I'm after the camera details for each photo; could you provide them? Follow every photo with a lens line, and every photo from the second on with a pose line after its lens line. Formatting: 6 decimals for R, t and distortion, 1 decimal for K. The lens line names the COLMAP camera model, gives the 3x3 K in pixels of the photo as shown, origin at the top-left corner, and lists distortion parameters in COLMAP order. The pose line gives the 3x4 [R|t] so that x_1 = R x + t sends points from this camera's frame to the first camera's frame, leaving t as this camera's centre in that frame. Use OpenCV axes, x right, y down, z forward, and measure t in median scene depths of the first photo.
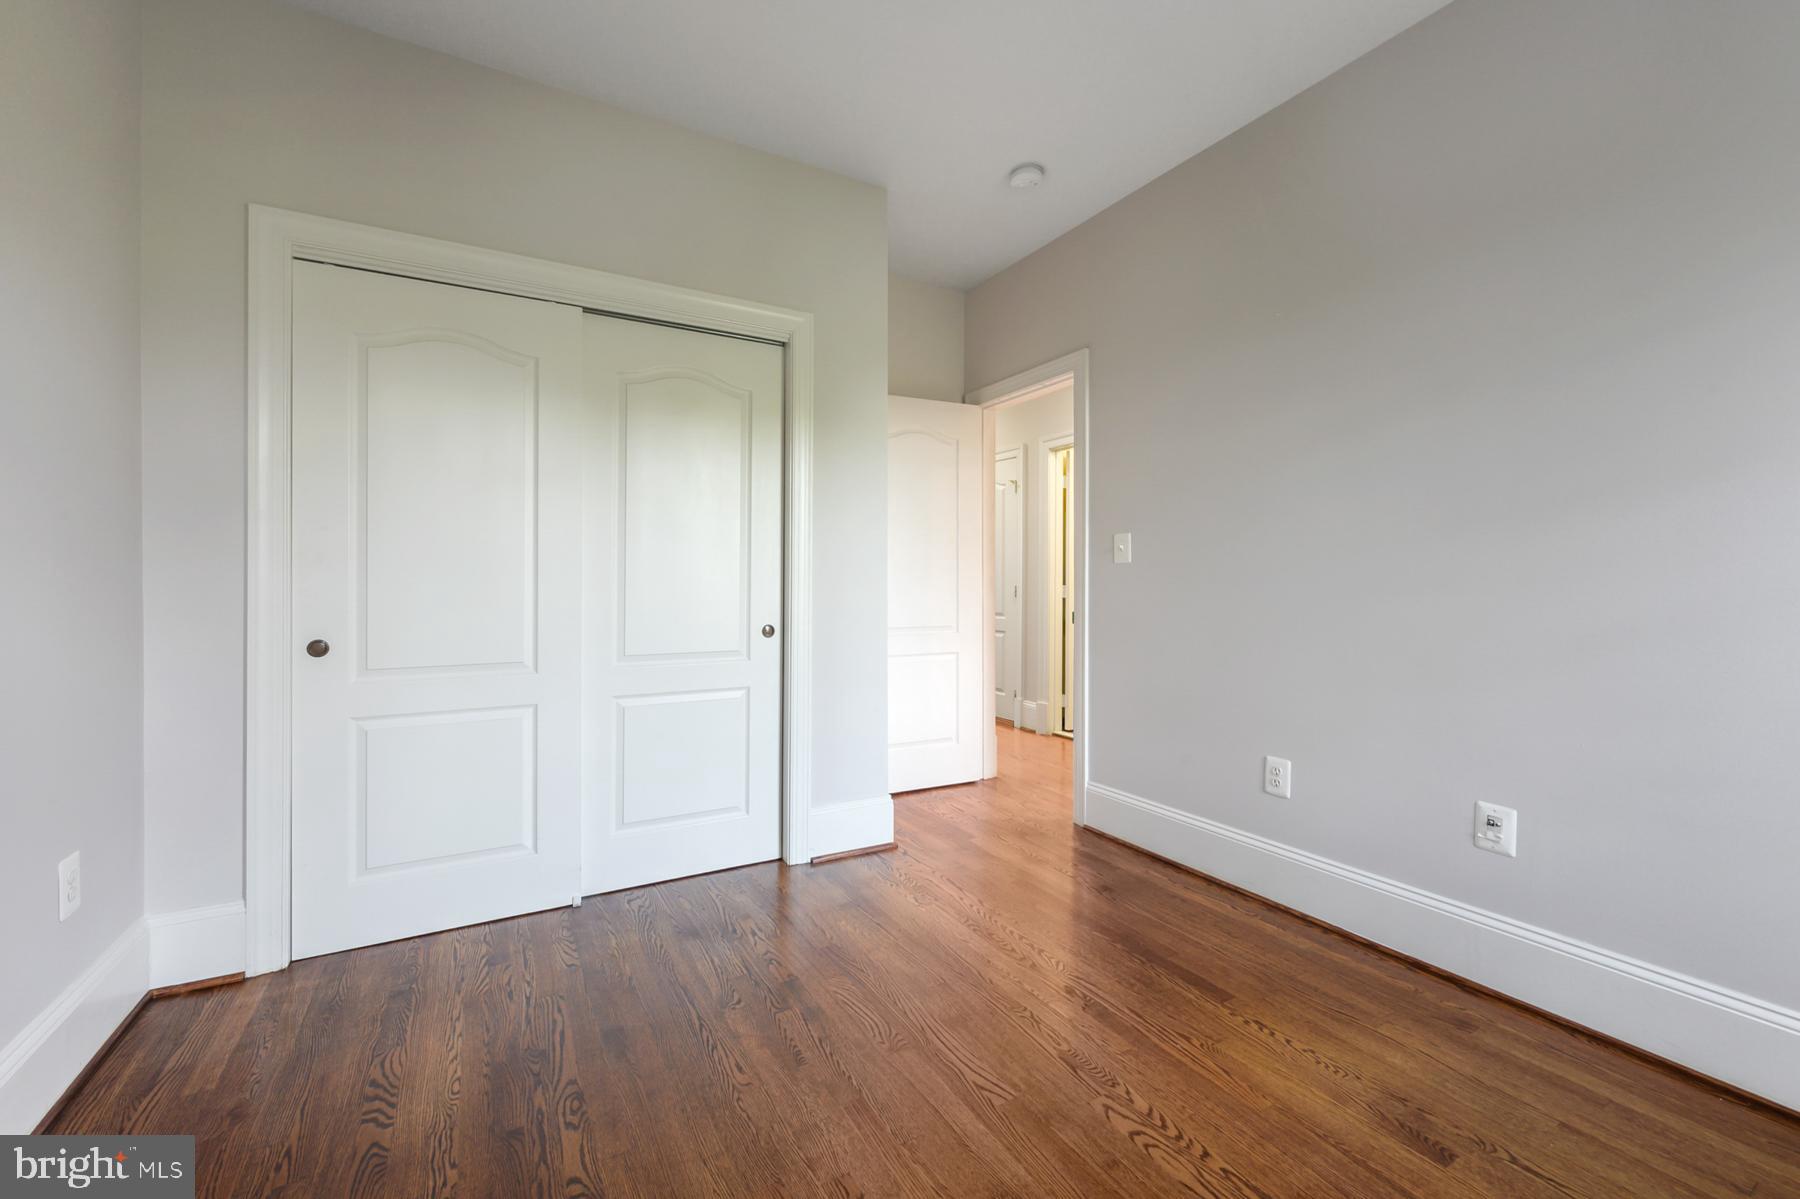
lens RADIAL K [[723.0, 0, 899.9], [0, 723.0, 591.2], [0, 0, 1]] dist [-0.000582, -0.000062]
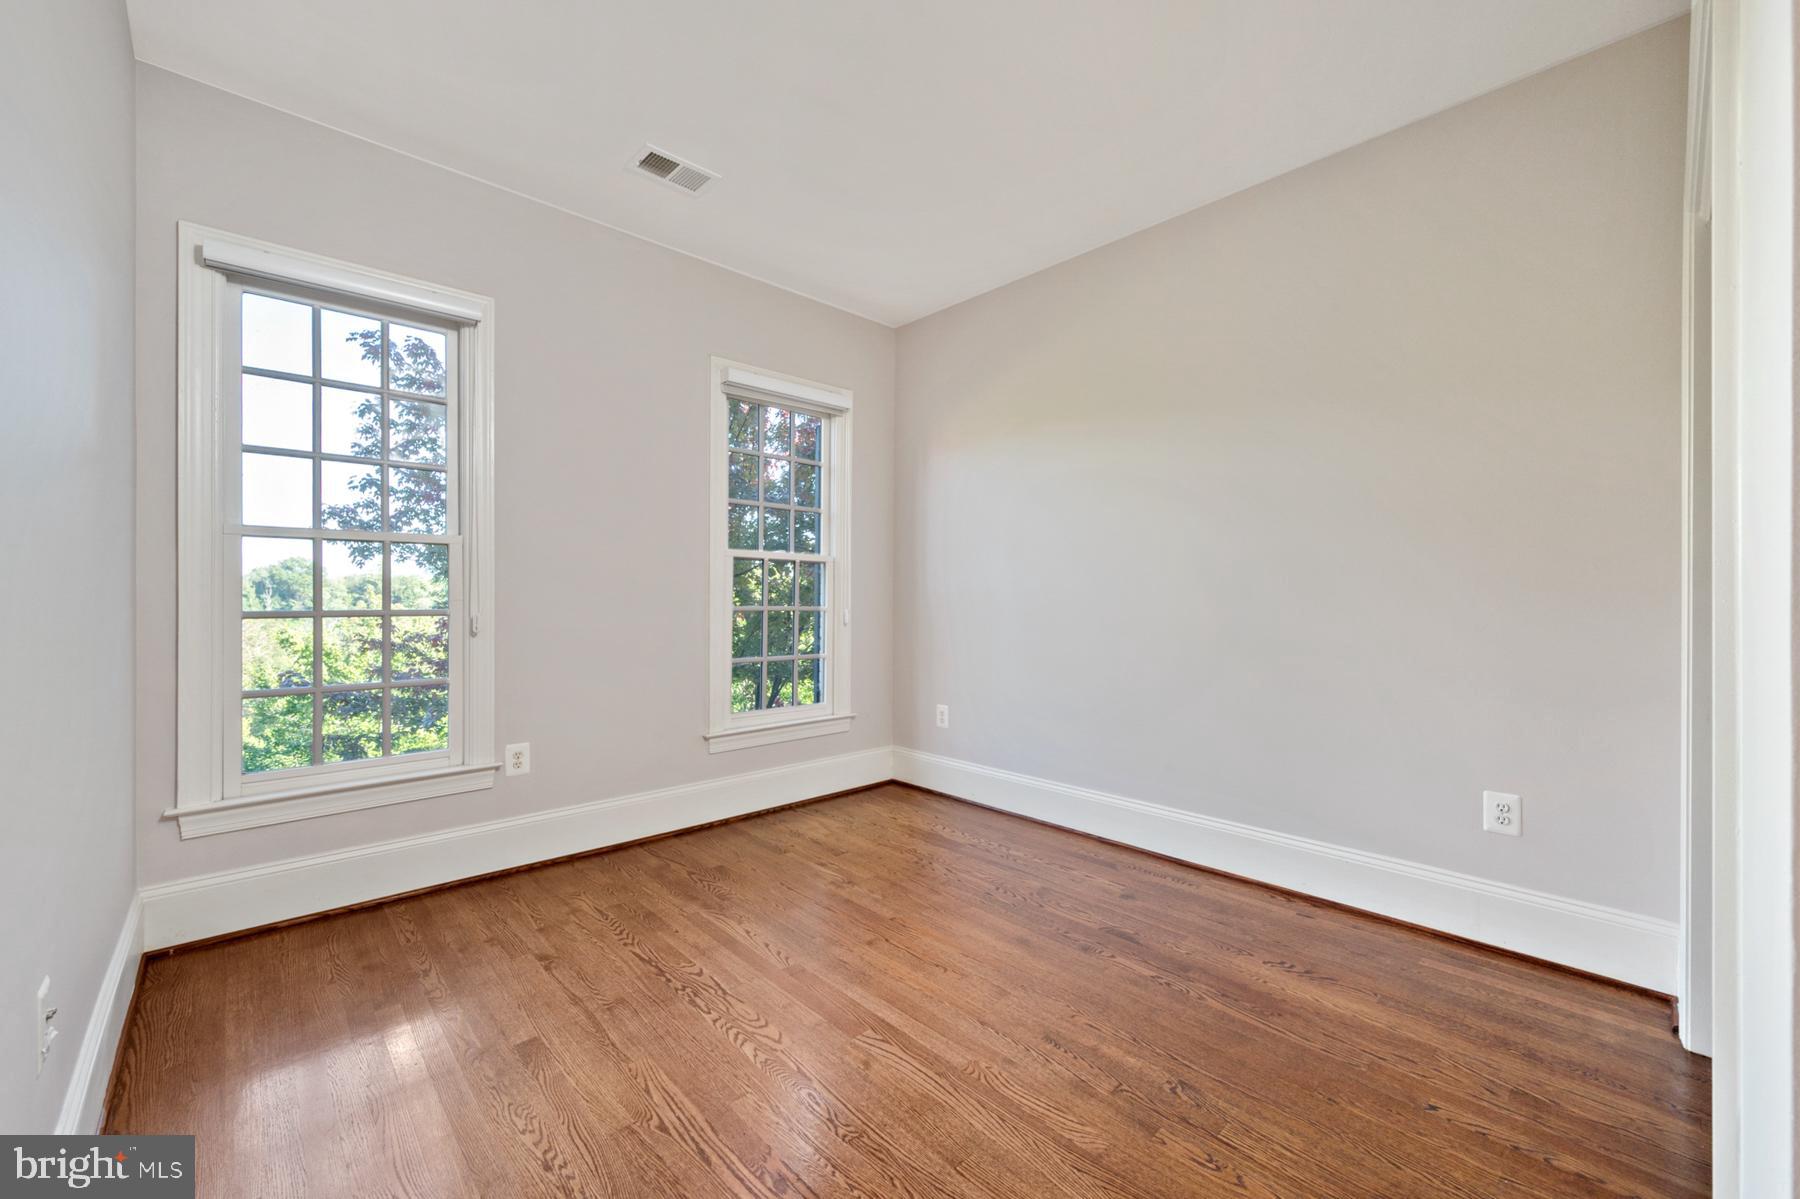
lens RADIAL K [[723.0, 0, 899.0], [0, 723.0, 597.4], [0, 0, 1]] dist [-0.000582, -0.000062]
pose [[-0.973454, -0.005199, -0.228824, 0.350690], [-0.007067, 0.999948, 0.007347, -0.027126], [0.228774, 0.008769, -0.973440, 2.085310]]
